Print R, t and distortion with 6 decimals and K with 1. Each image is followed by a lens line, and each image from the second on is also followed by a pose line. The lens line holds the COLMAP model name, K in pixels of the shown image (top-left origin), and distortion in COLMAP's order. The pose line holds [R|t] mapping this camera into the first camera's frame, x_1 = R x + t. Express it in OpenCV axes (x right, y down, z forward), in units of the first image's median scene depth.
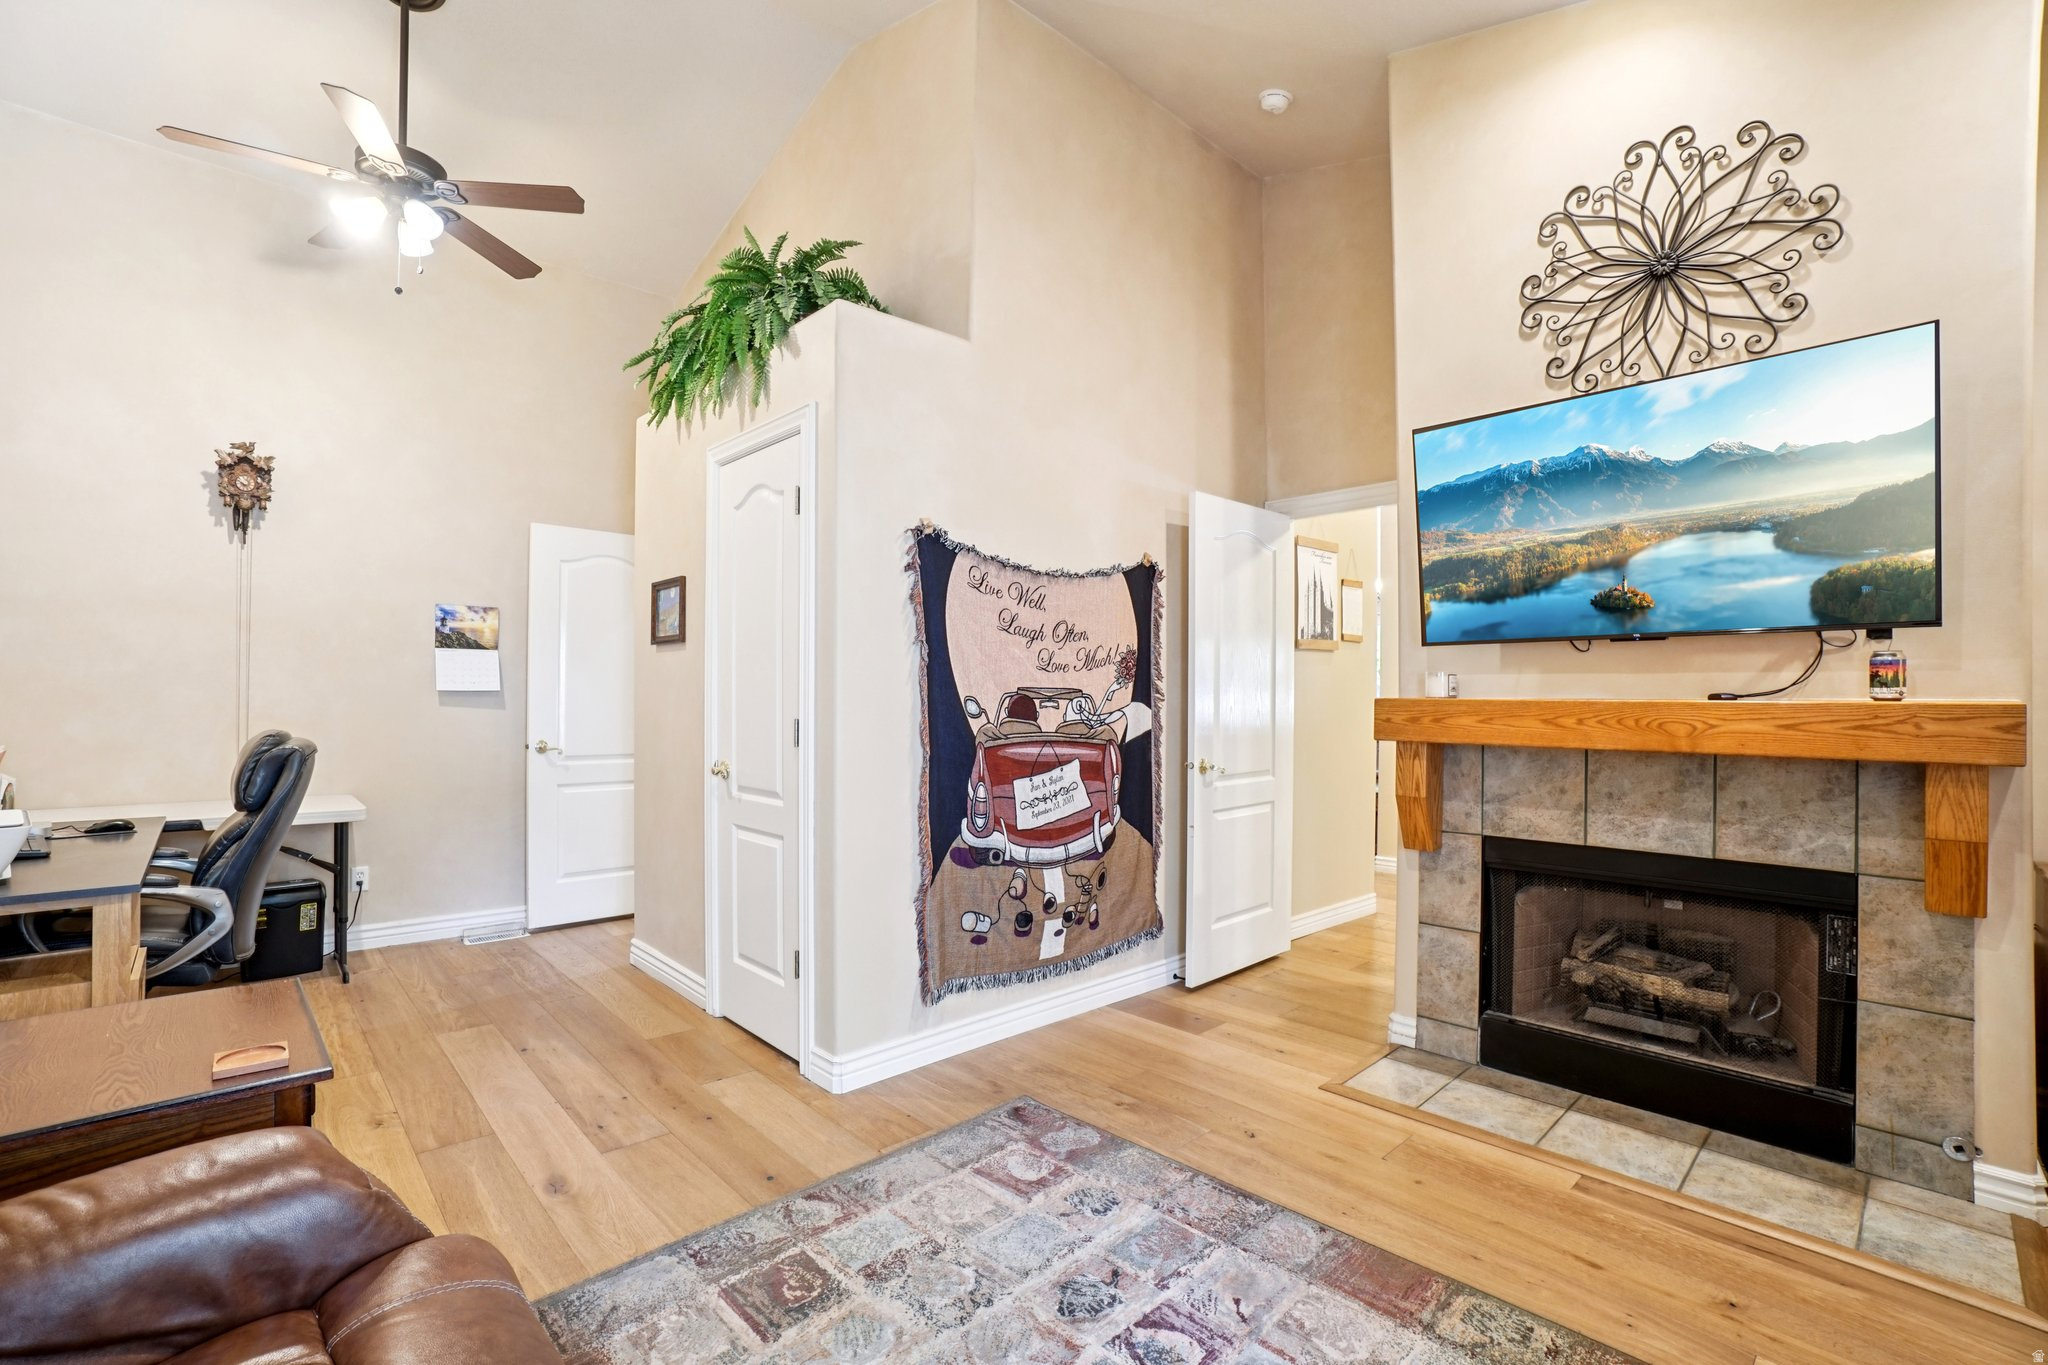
lens RADIAL K [[937.1, 0, 1023.7], [0, 937.1, 695.7], [0, 0, 1]] dist [-0.056098, 0.020942]
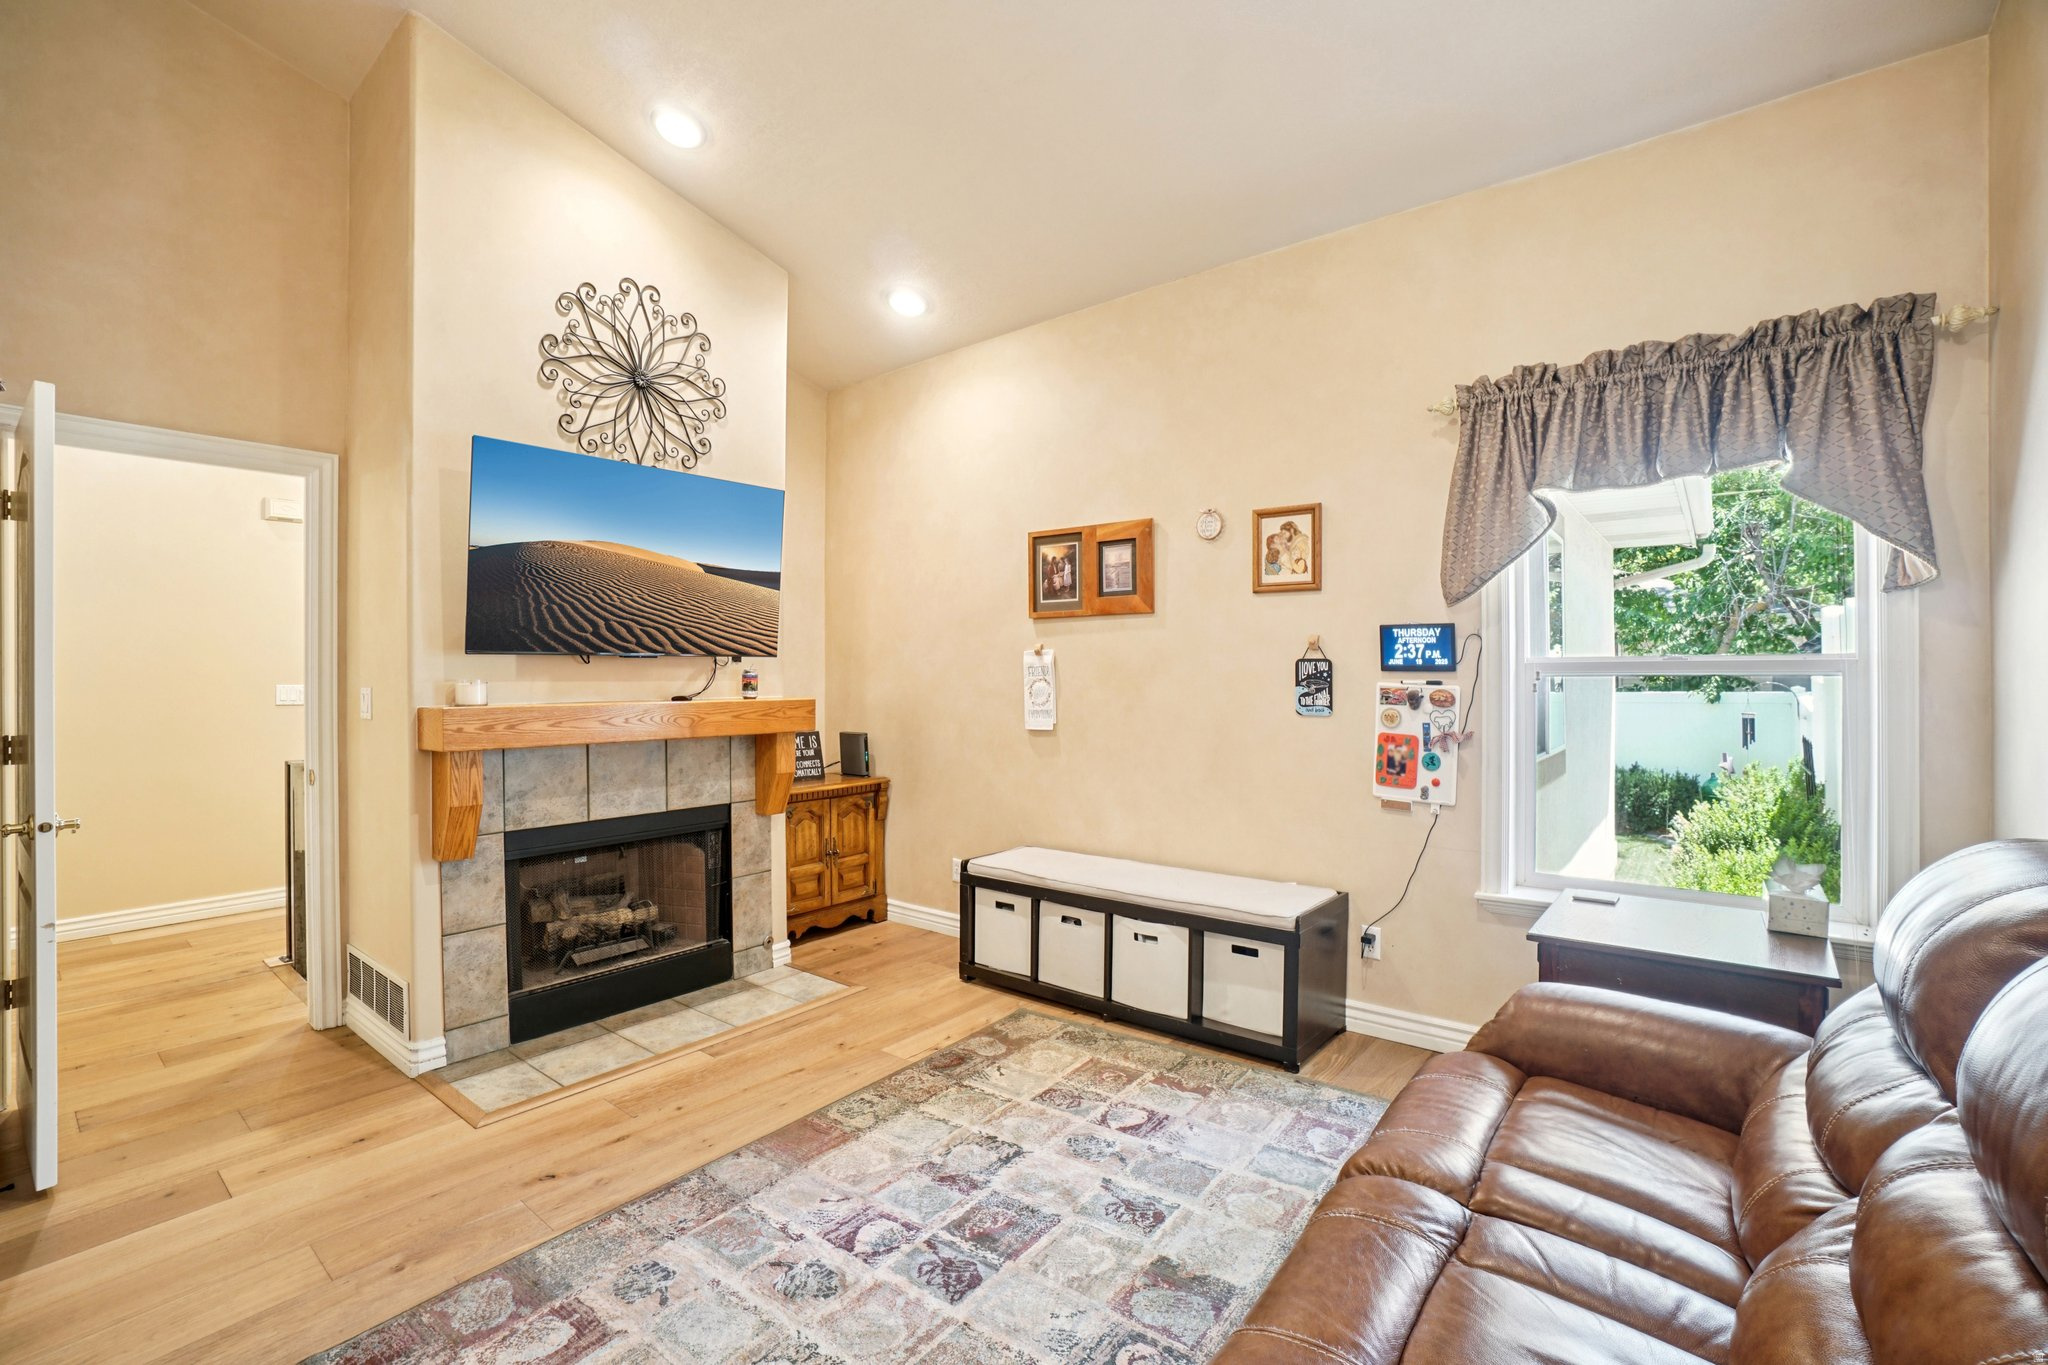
lens RADIAL K [[907.9, 0, 1012.9], [0, 907.9, 684.5], [0, 0, 1]] dist [-0.065155, 0.023630]
pose [[-0.156549, -0.012056, 0.987597, -0.696944], [0.003176, 0.999914, 0.012710, -0.035517], [-0.987665, 0.005127, -0.156498, 0.661203]]
